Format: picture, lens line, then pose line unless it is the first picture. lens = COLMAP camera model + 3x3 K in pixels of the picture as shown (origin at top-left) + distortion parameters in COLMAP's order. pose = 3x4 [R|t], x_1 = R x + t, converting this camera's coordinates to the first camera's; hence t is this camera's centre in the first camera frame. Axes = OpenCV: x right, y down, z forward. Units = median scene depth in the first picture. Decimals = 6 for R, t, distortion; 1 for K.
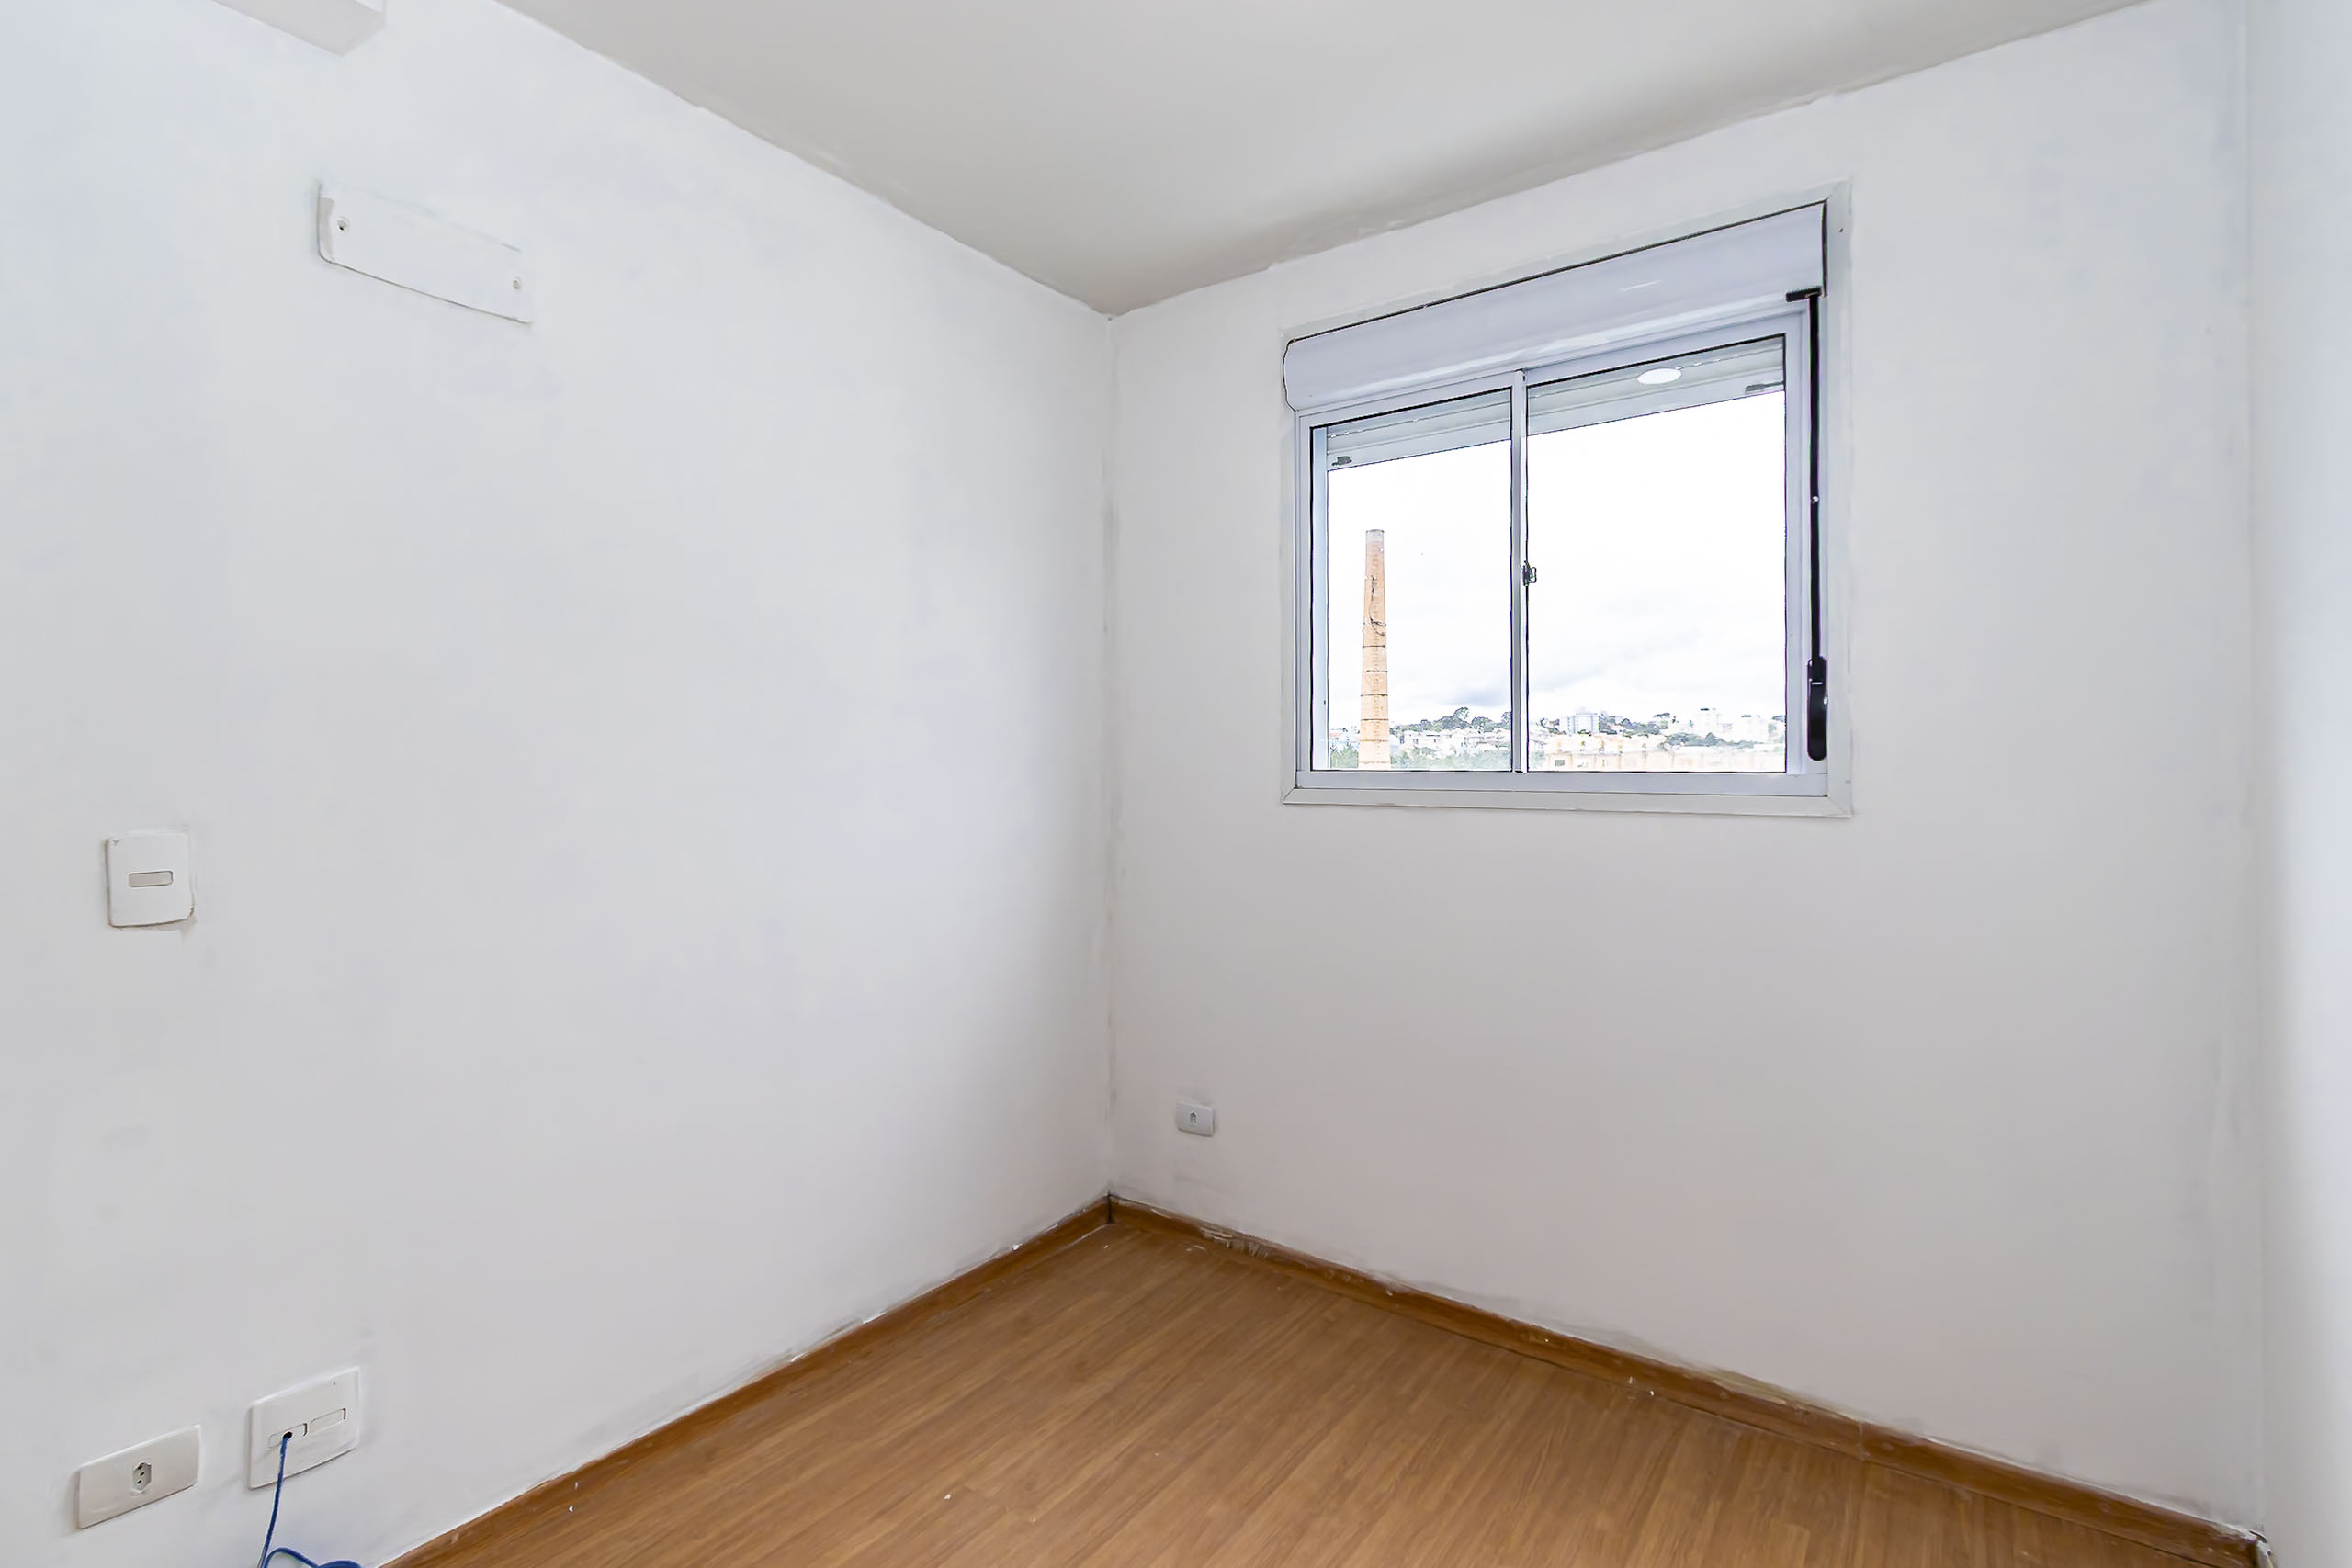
lens RADIAL K [[1083.3, 0, 1177.5], [0, 1083.3, 753.4], [0, 0, 1]] dist [0.007788, -0.003041]
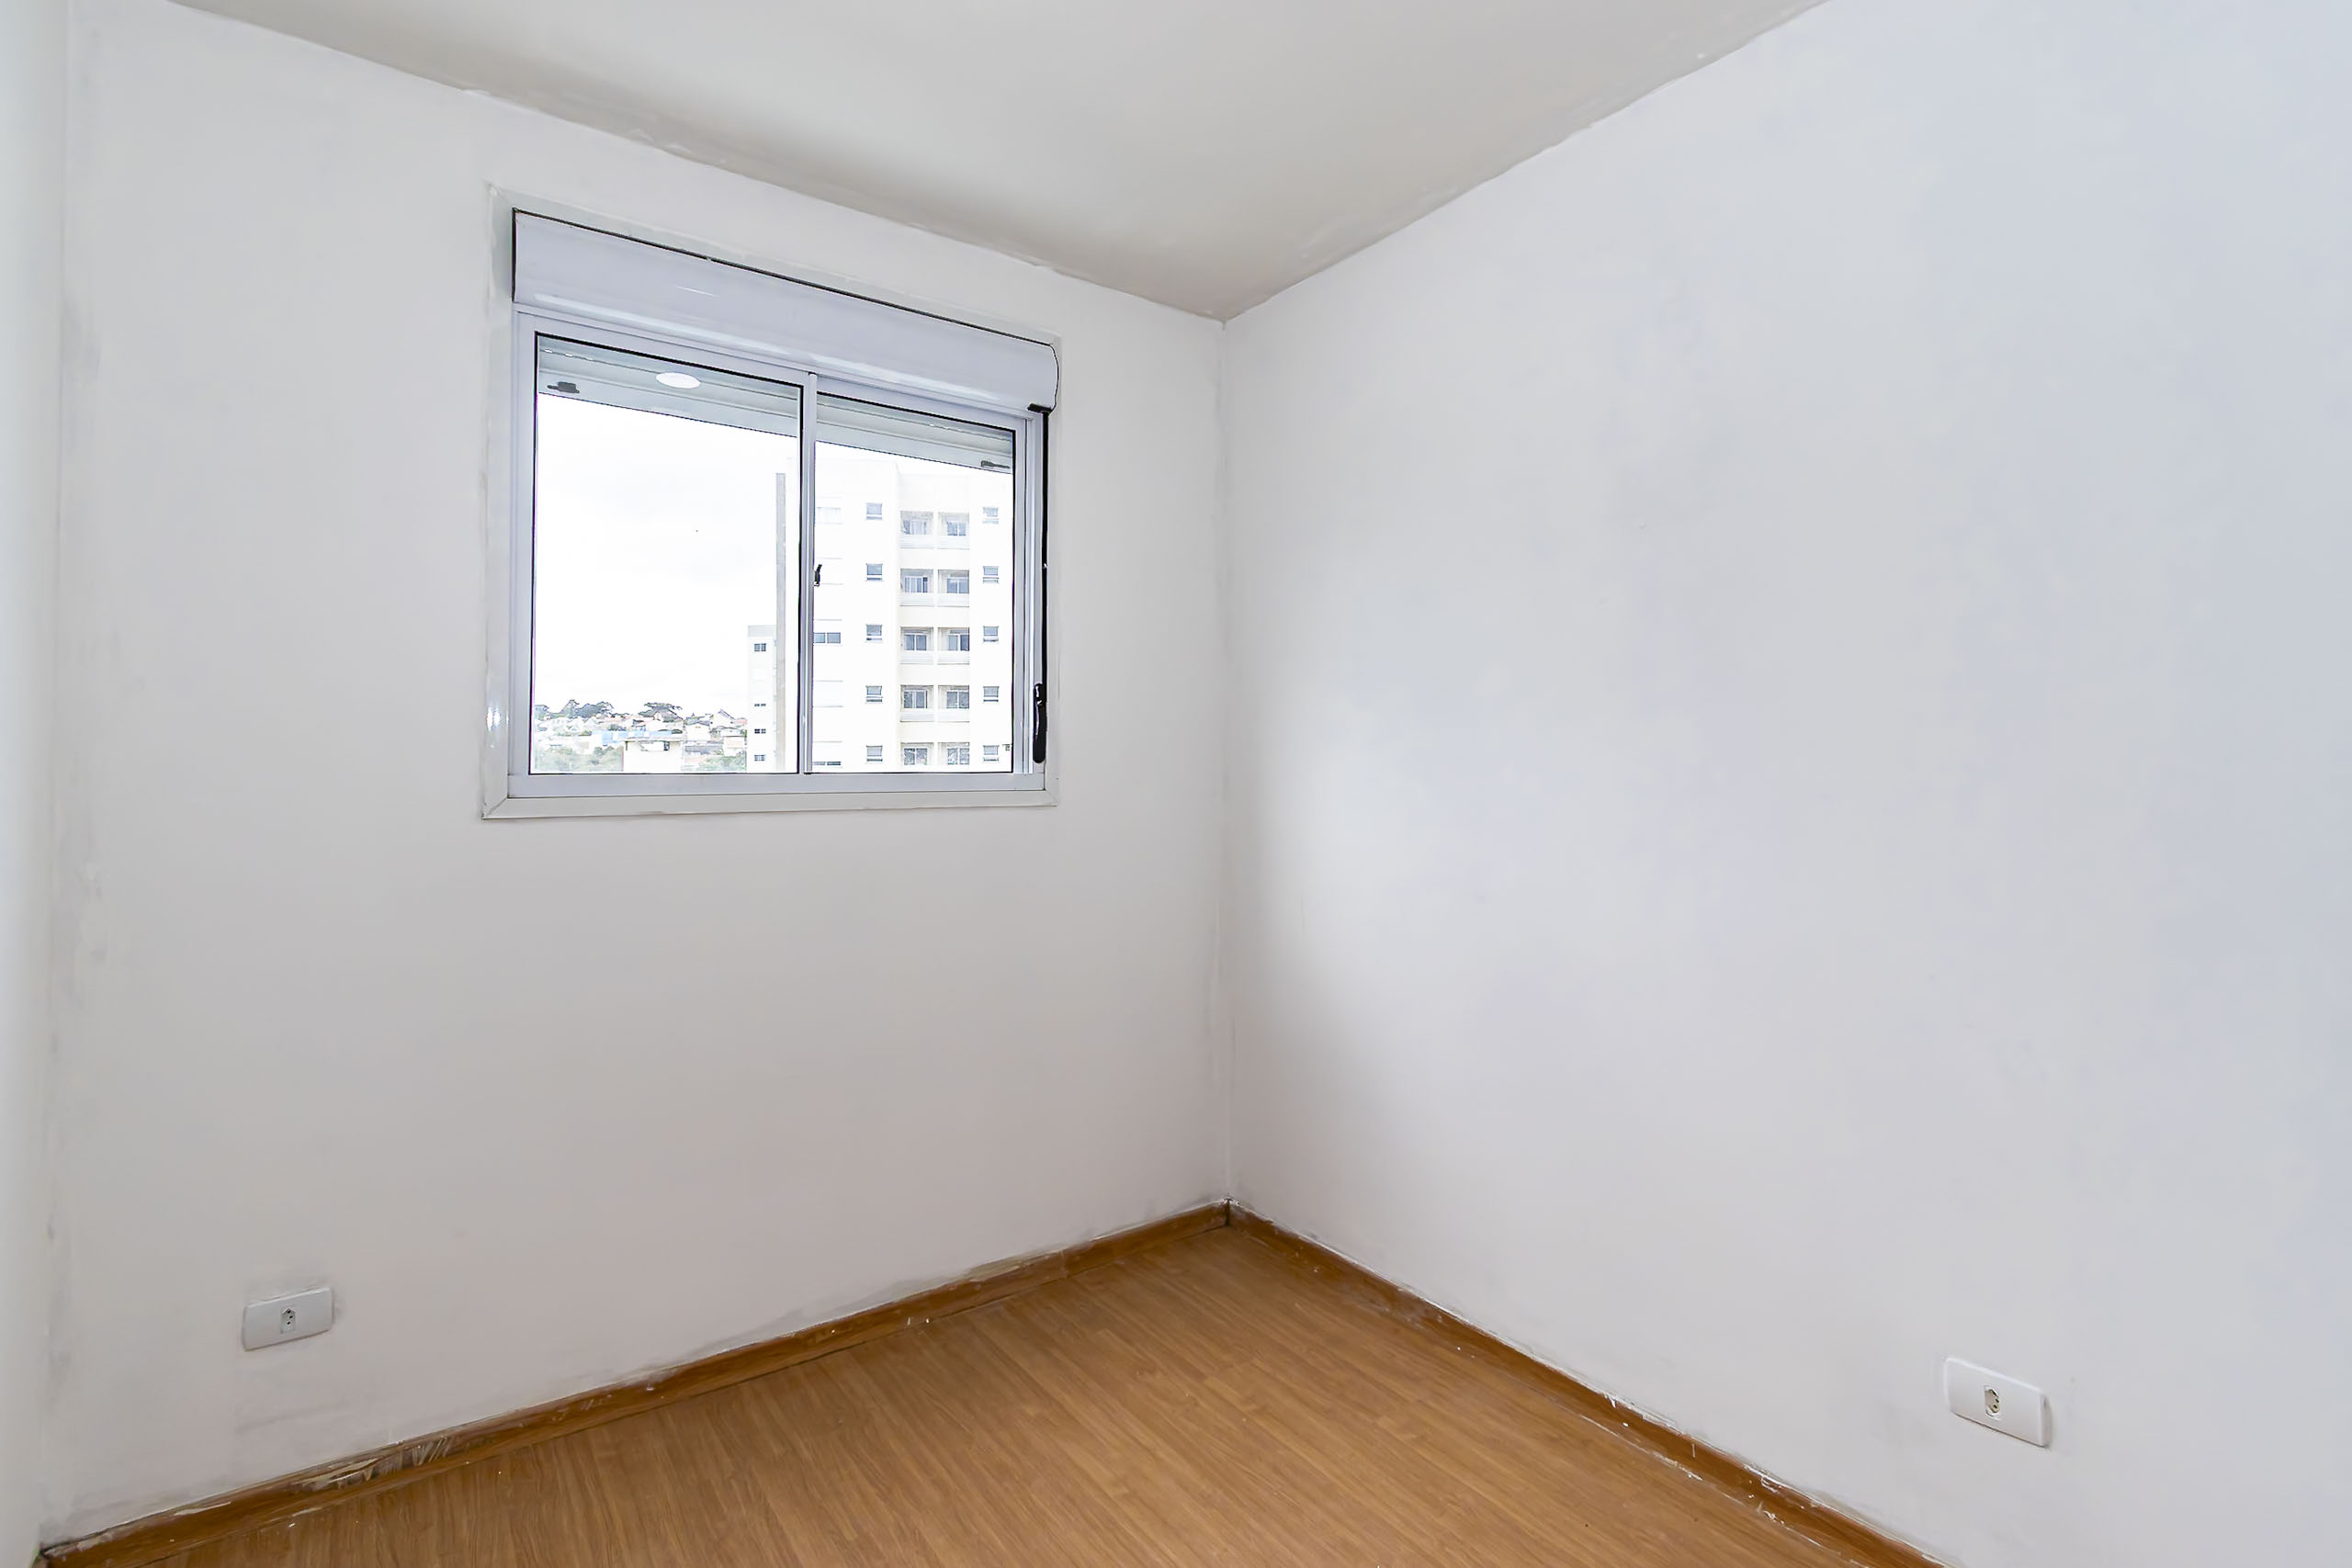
lens RADIAL K [[1083.3, 0, 1174.7], [0, 1083.3, 741.8], [0, 0, 1]] dist [0.007788, -0.003041]
pose [[0.326512, 0.022219, 0.944932, -0.549209], [-0.008996, 0.999751, -0.020399, 0.005387], [-0.945150, -0.001840, 0.326631, 0.378066]]
